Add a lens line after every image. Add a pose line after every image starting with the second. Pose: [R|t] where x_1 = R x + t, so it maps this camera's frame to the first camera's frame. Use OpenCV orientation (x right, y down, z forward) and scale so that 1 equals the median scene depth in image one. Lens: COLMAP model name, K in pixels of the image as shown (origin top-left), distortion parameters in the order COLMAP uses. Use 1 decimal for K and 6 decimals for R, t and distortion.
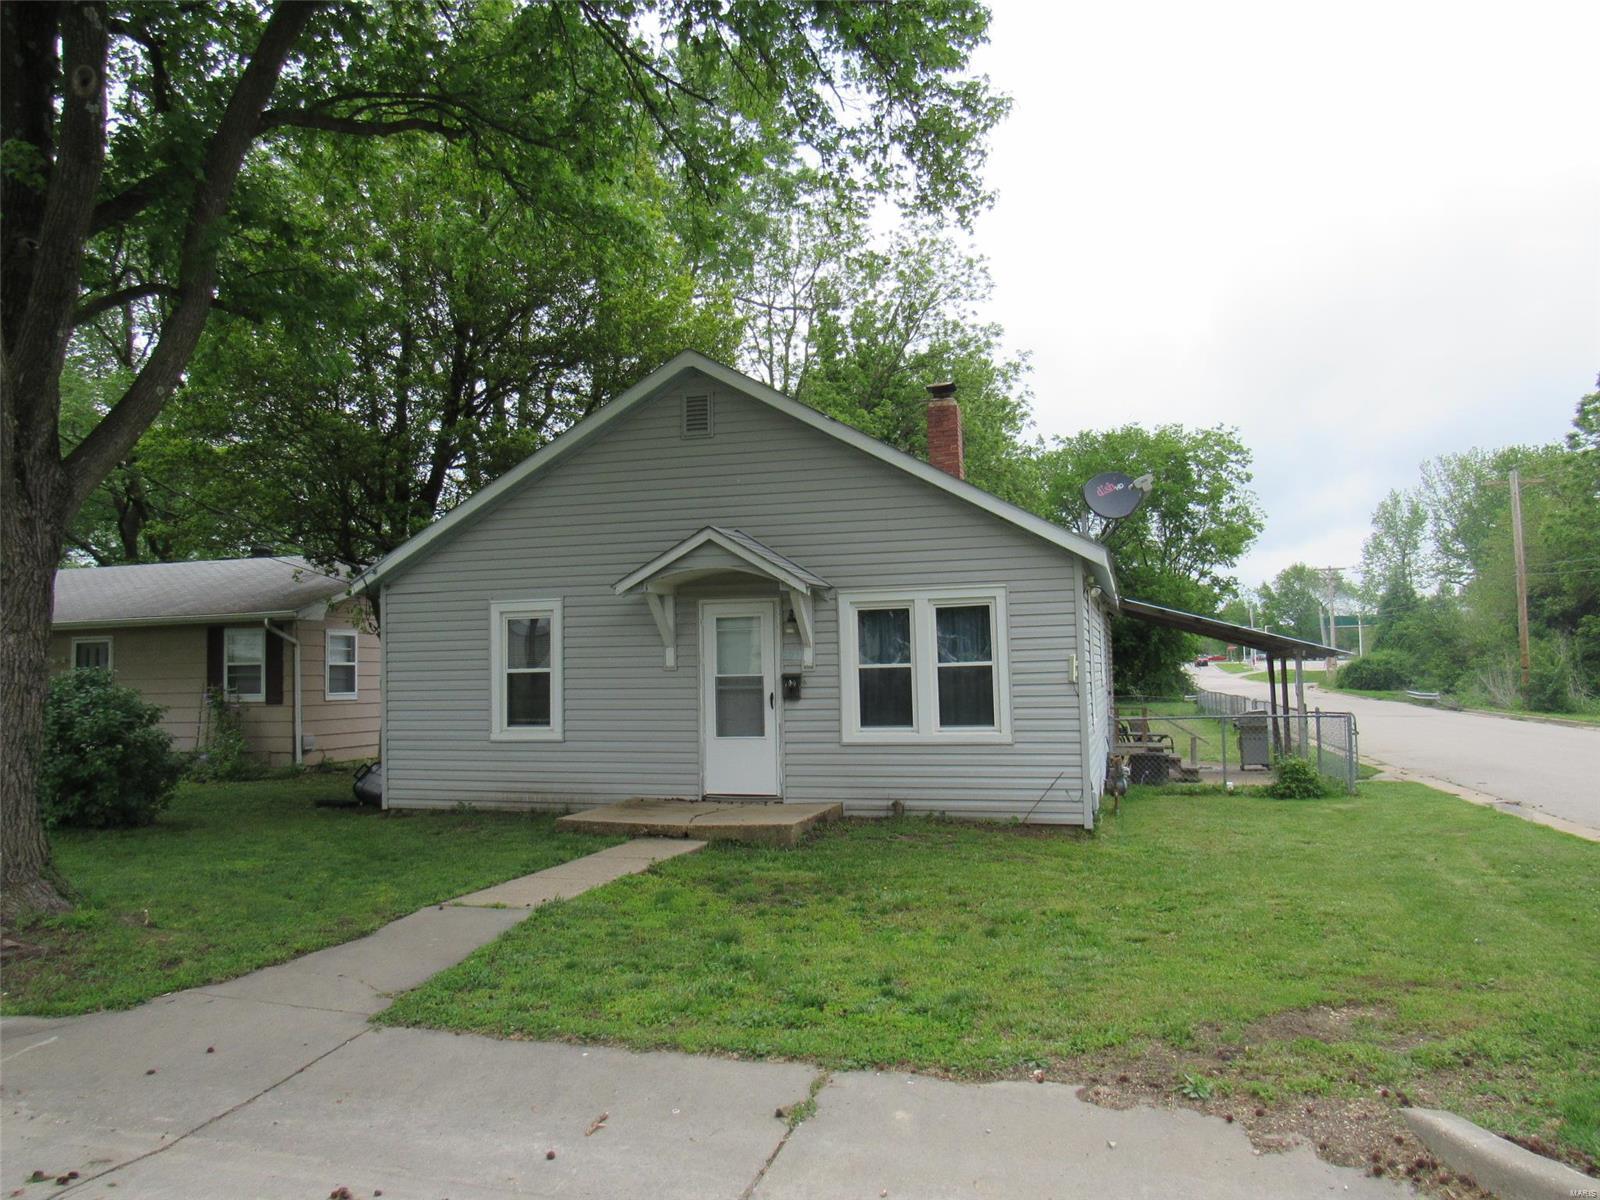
lens RADIAL K [[1139.2, 0, 806.6], [0, 1139.2, 607.4], [0, 0, 1]] dist [-0.028733, 0.006057]
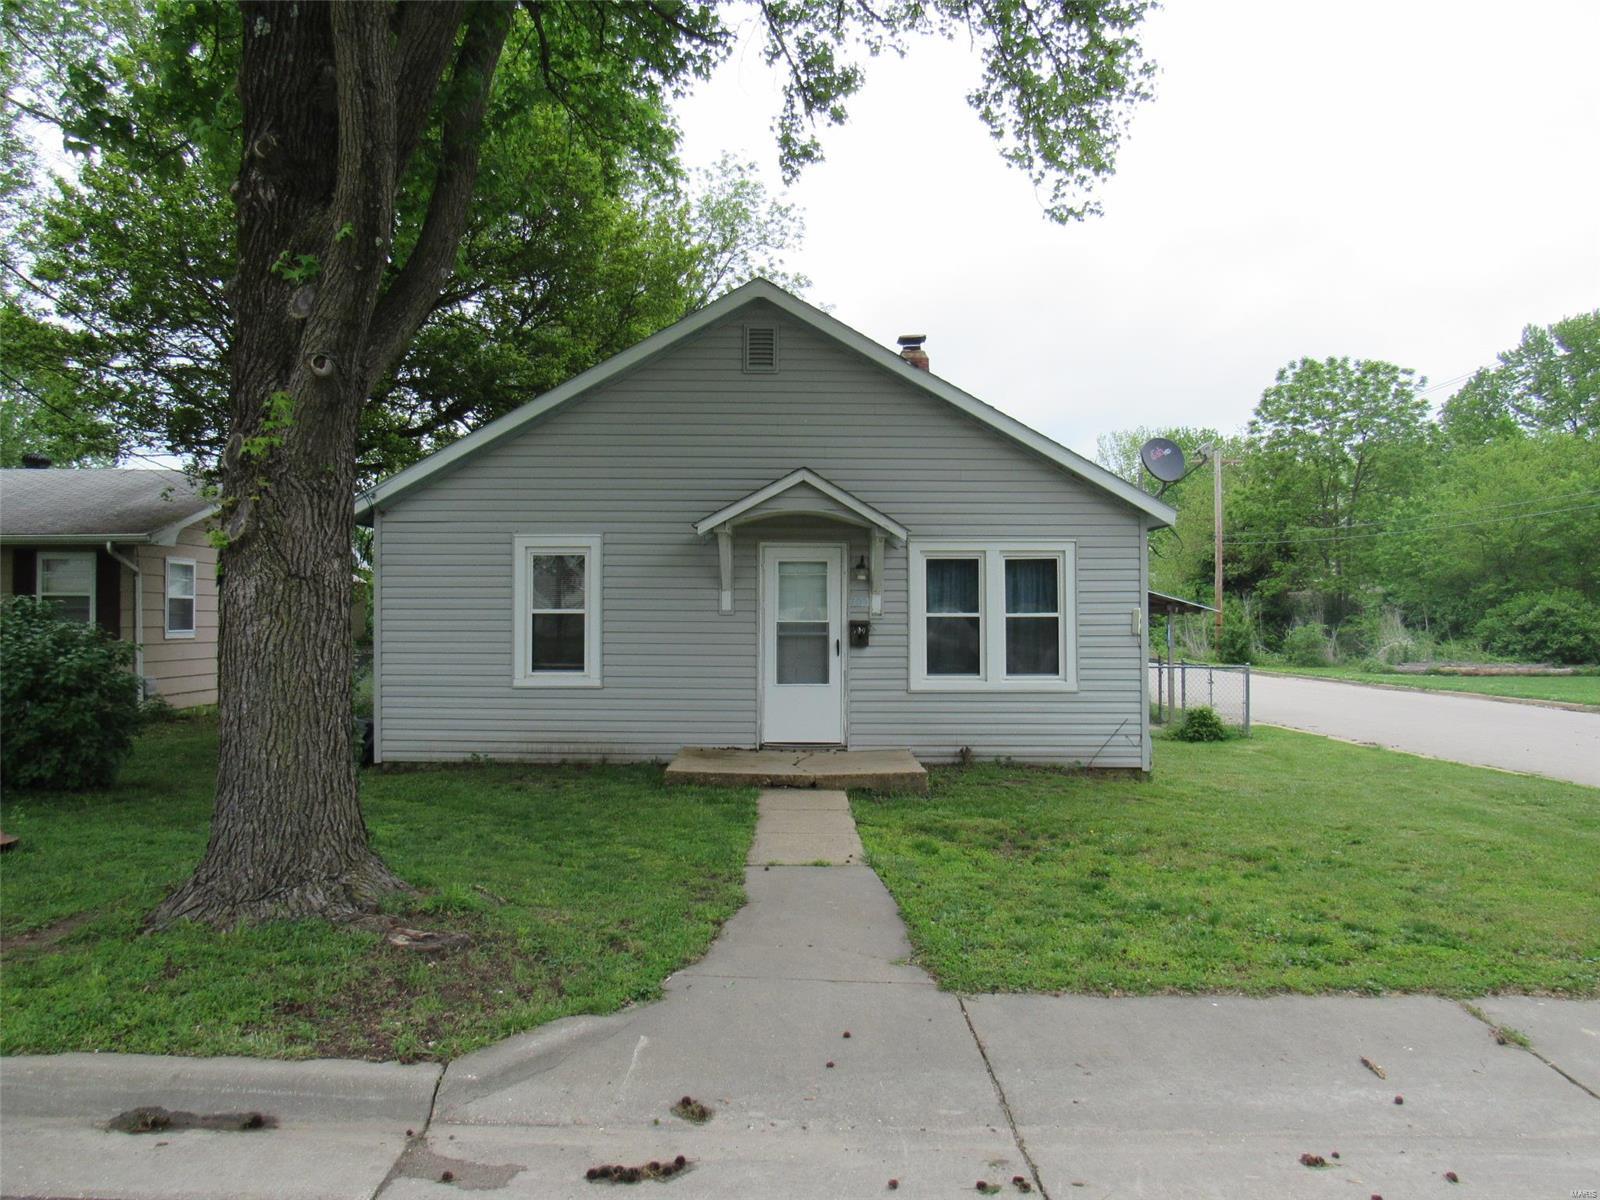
lens RADIAL K [[1139.2, 0, 802.6], [0, 1139.2, 603.4], [0, 0, 1]] dist [-0.028733, 0.006057]
pose [[0.961134, 0.024065, 0.275030, -0.333478], [-0.036307, 0.998559, 0.039509, 0.005738], [-0.273683, -0.047959, 0.960624, 0.063004]]
